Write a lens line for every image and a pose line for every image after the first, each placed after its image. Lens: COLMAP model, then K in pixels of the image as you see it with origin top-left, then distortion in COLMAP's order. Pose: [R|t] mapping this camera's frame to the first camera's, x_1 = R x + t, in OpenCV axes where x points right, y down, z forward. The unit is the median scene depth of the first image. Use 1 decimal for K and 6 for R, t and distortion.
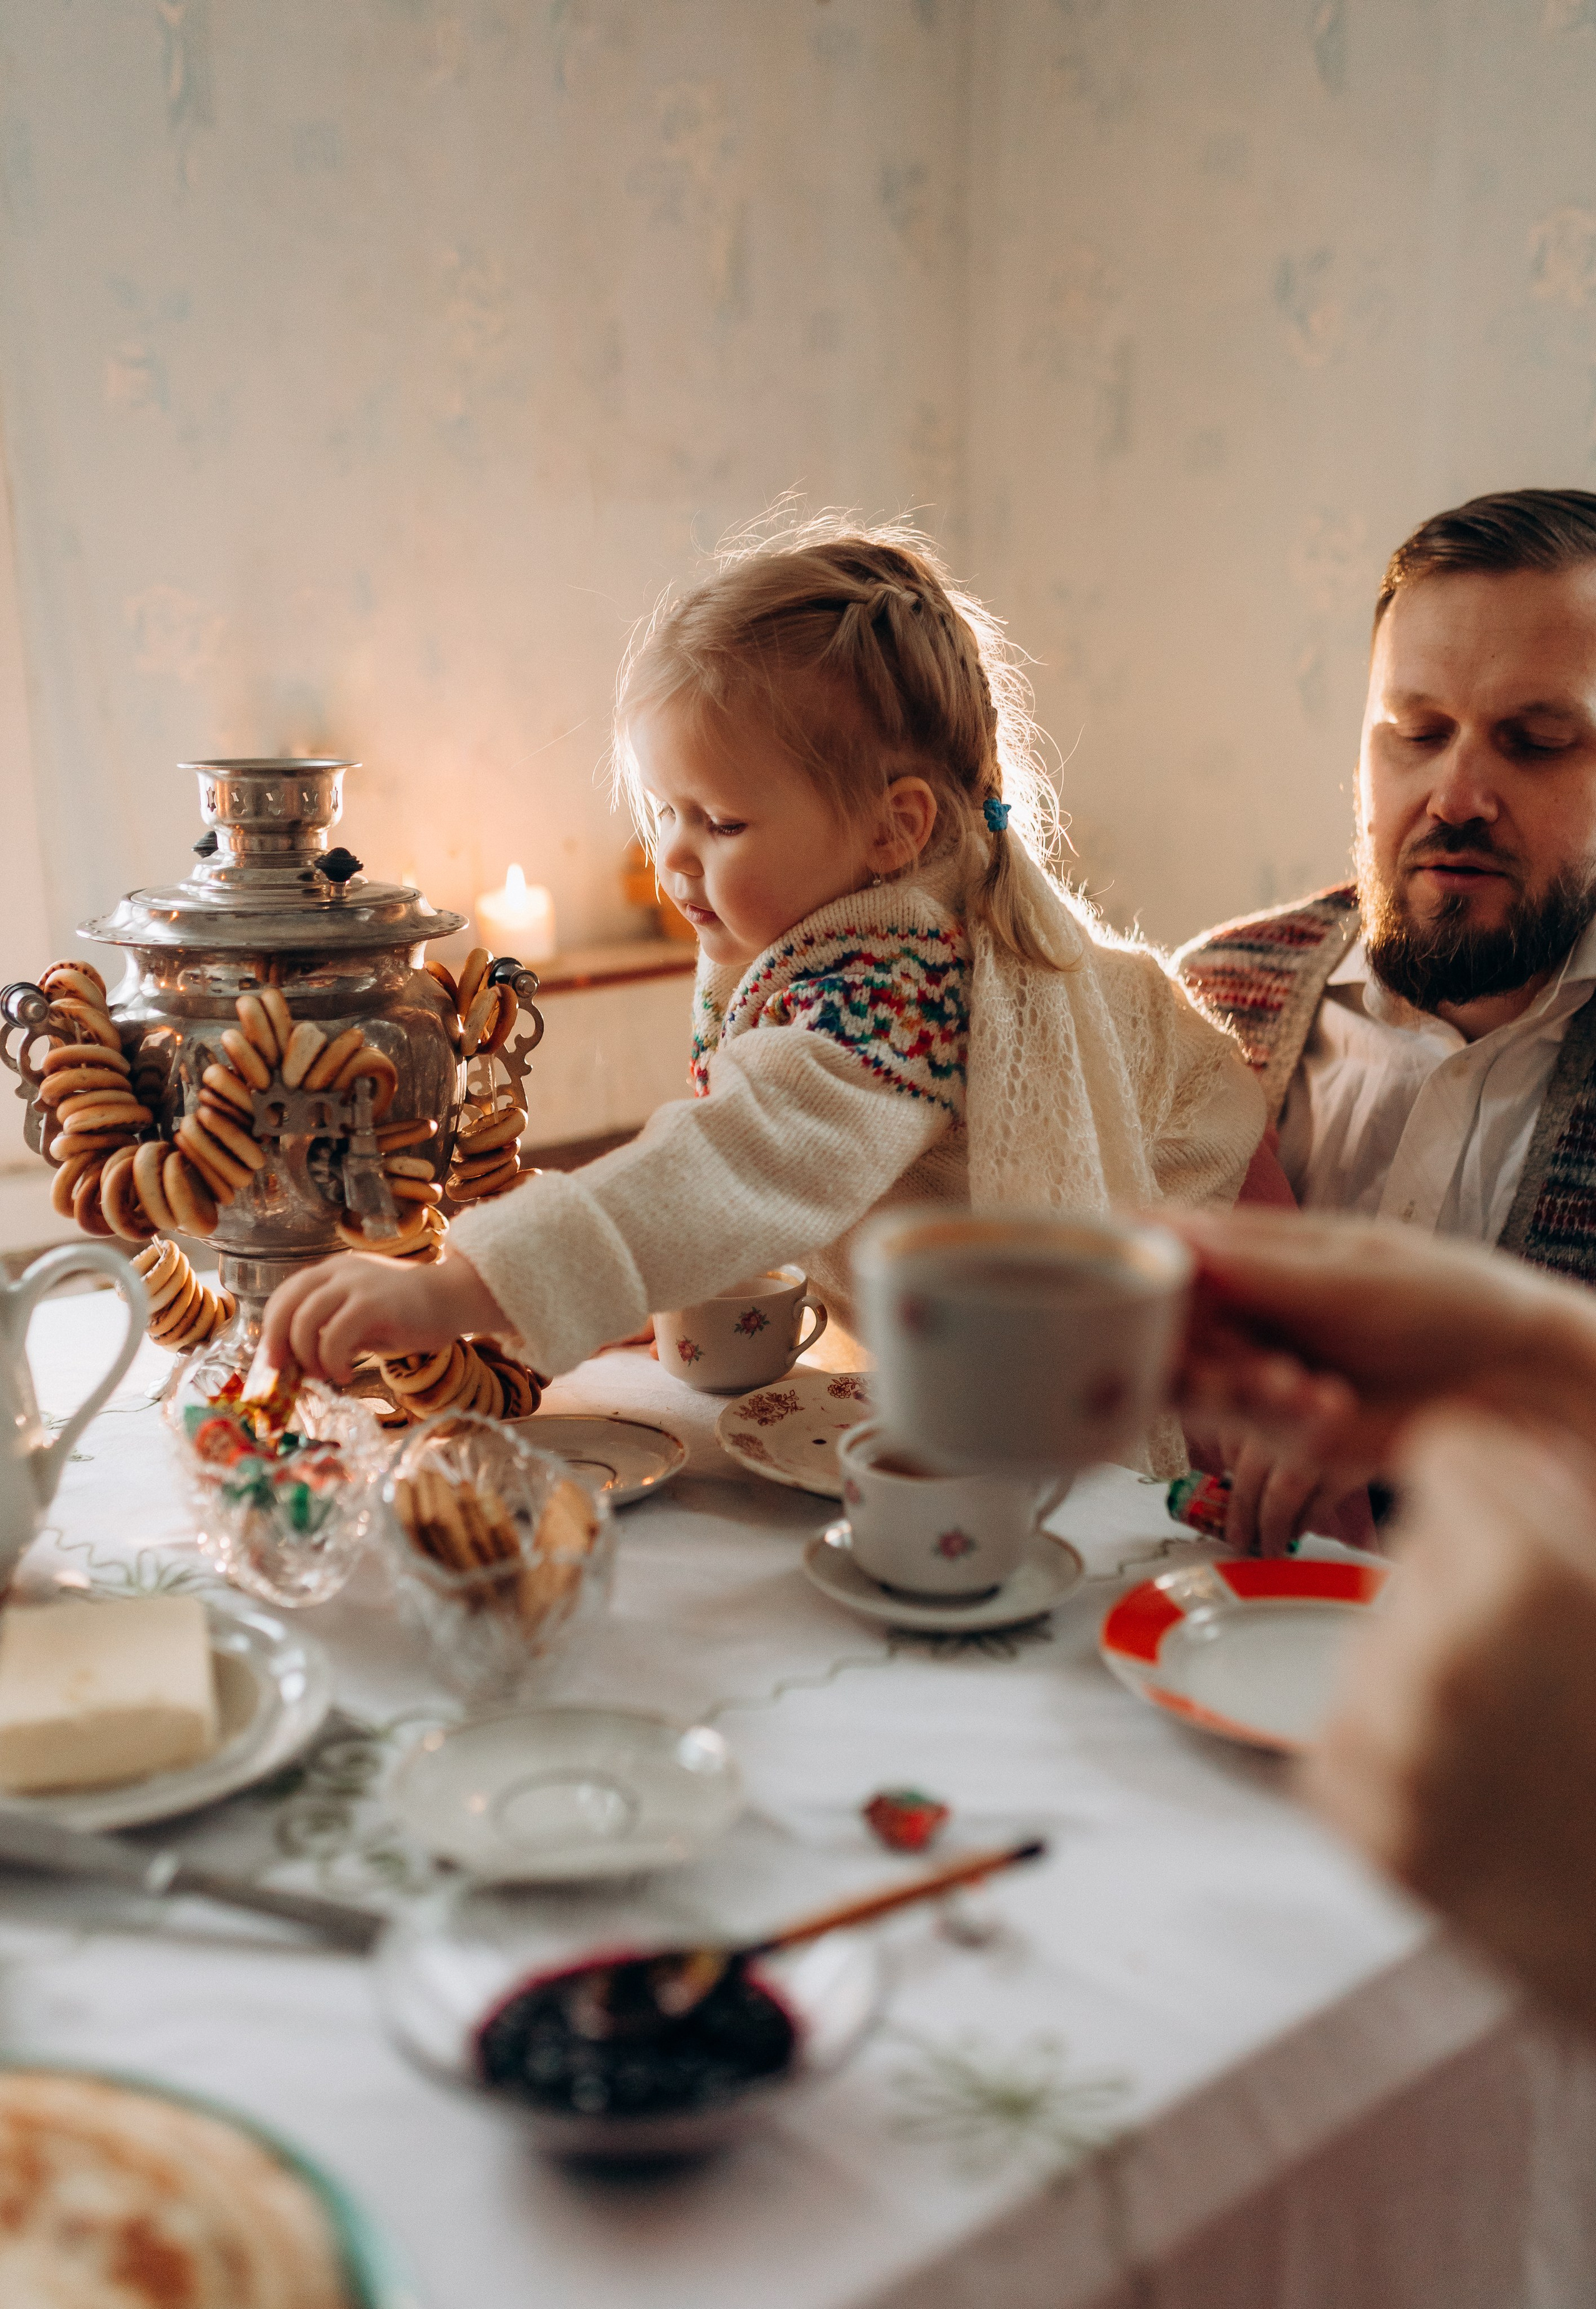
lens RADIAL K [[2399.7, 0, 797.9], [0, 2399.7, 1225.7], [0, 0, 1]] dist [-0.001787, 0.018980]
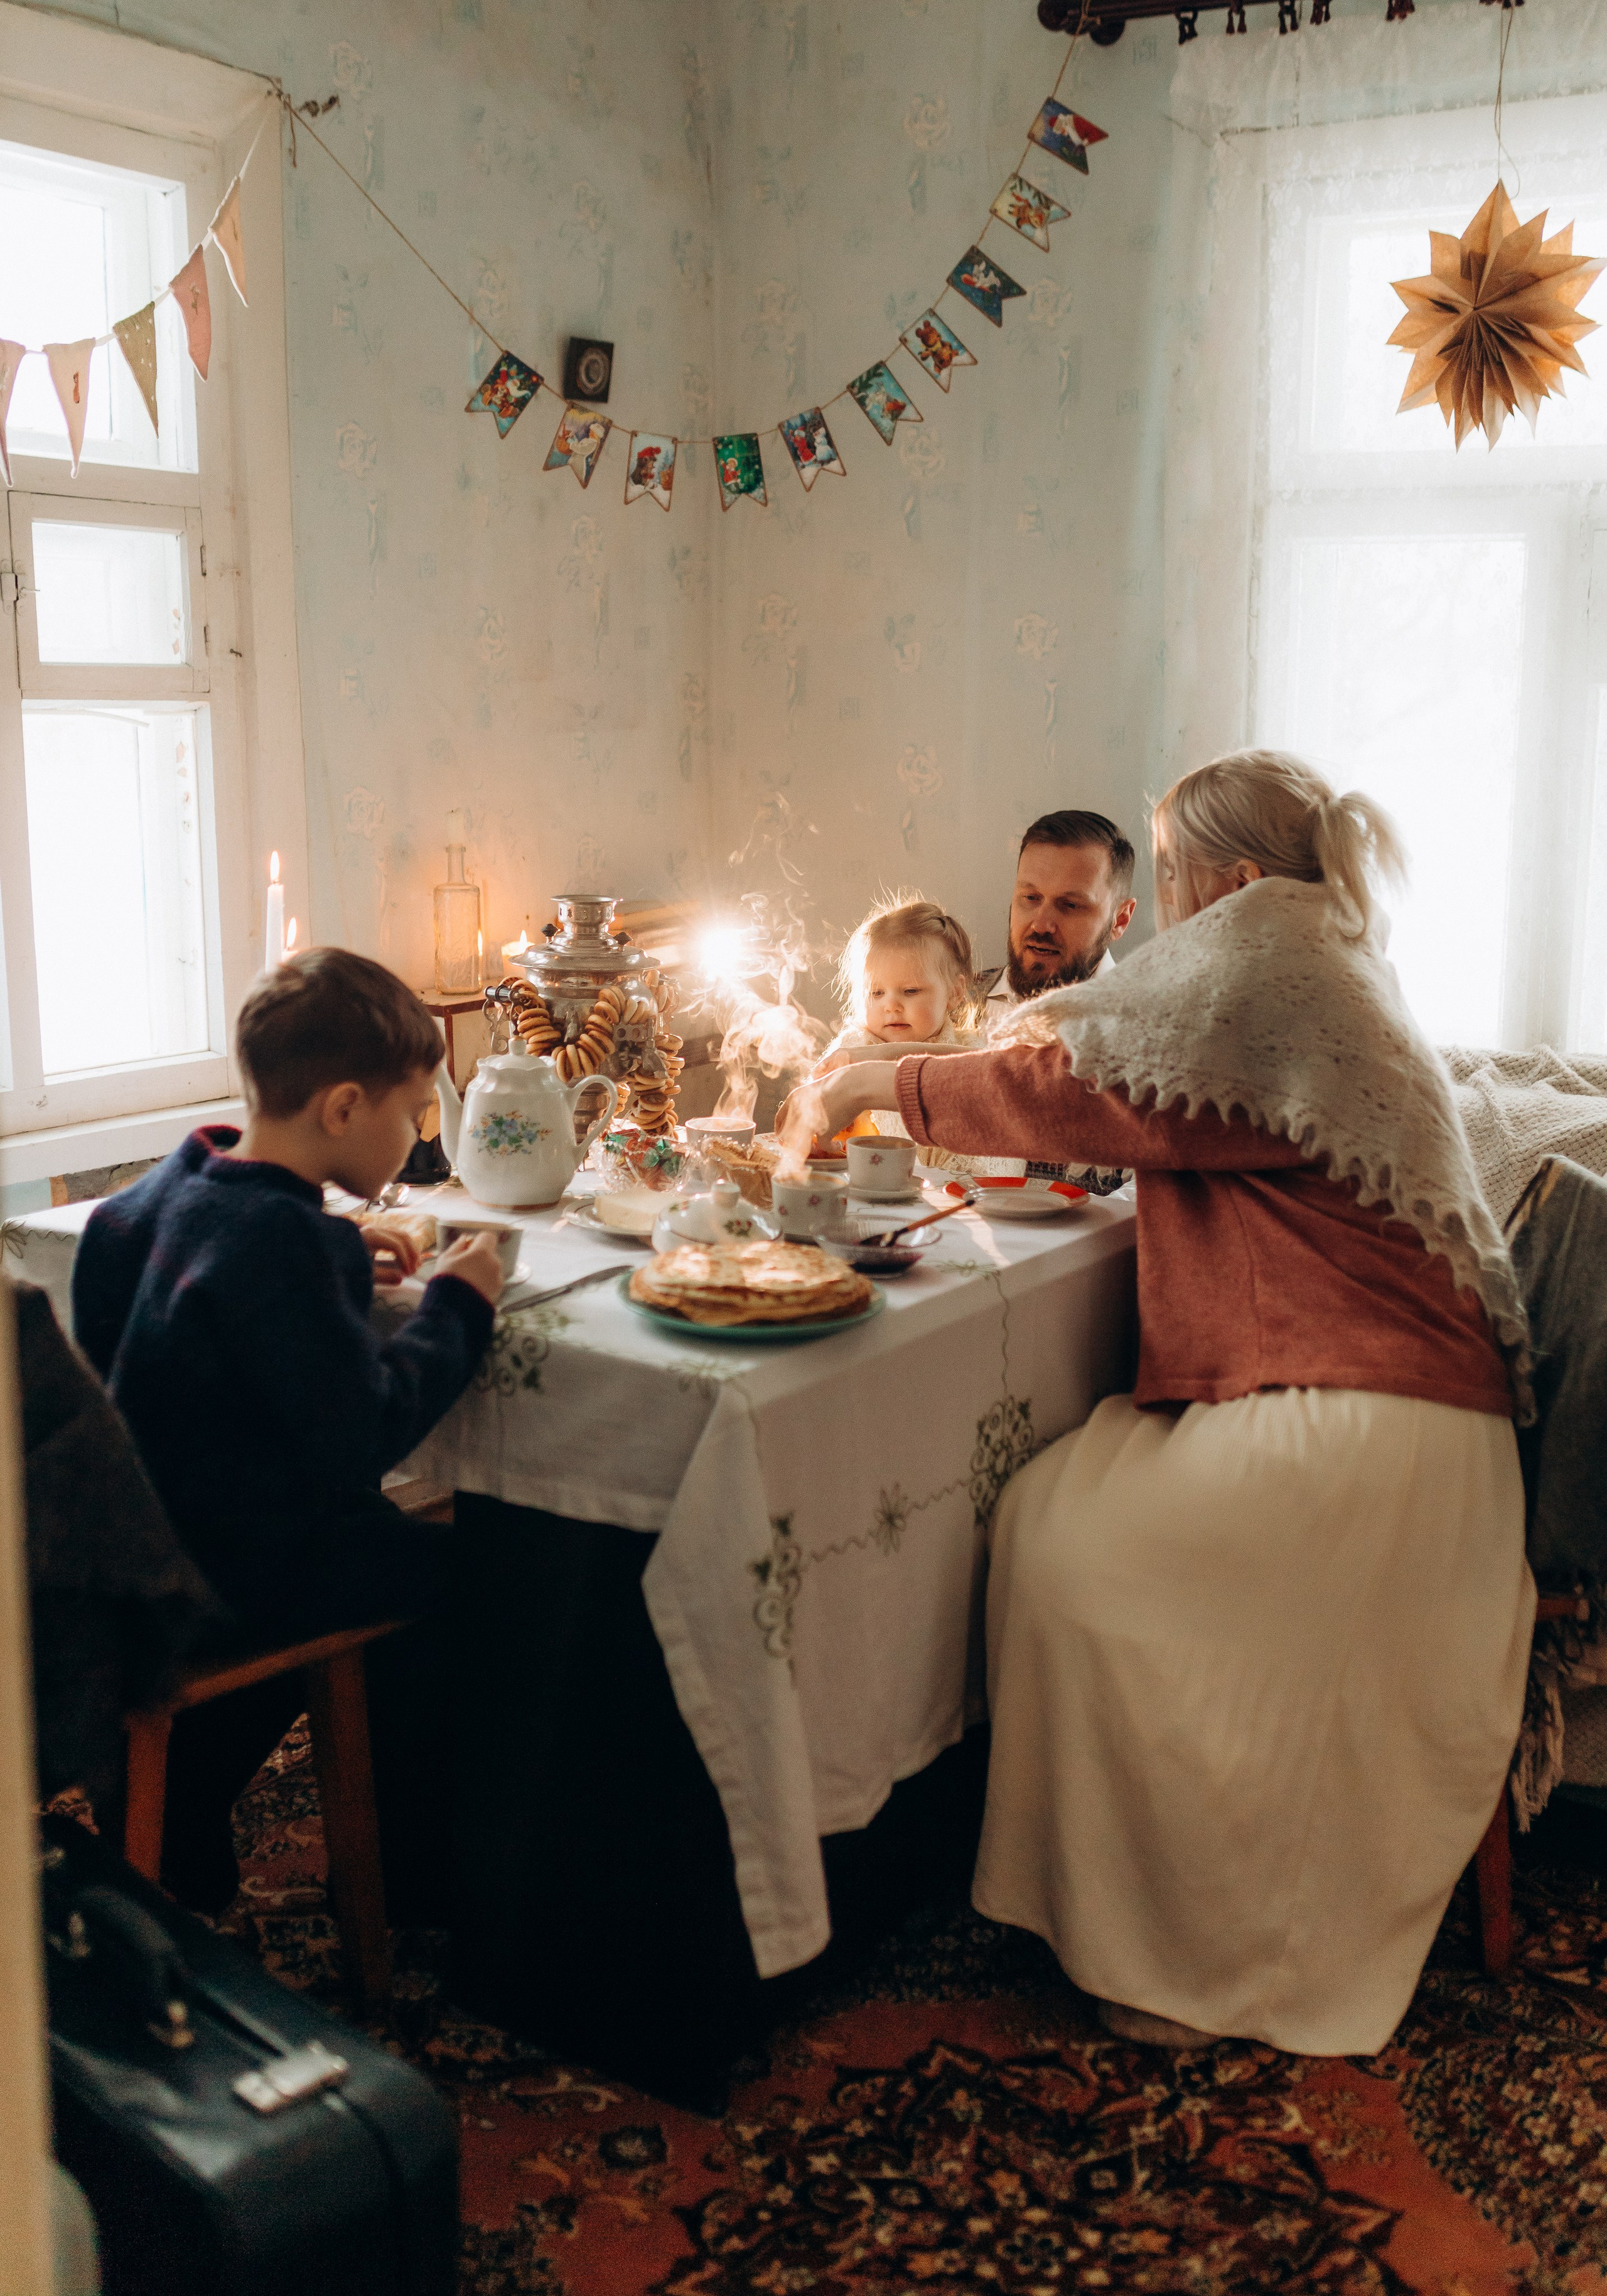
lens RADIAL K [[2622.6, 0, 803.5], [0, 2622.6, 1148.0], [0, 0, 1]] dist [-0.009824, 0.034720]
pose [[0.967609, -0.023066, 0.251398, -0.446376], [0.035338, 0.998388, -0.044409, 0.129617], [-0.249969, 0.051854, 0.966864, -1.106292]]
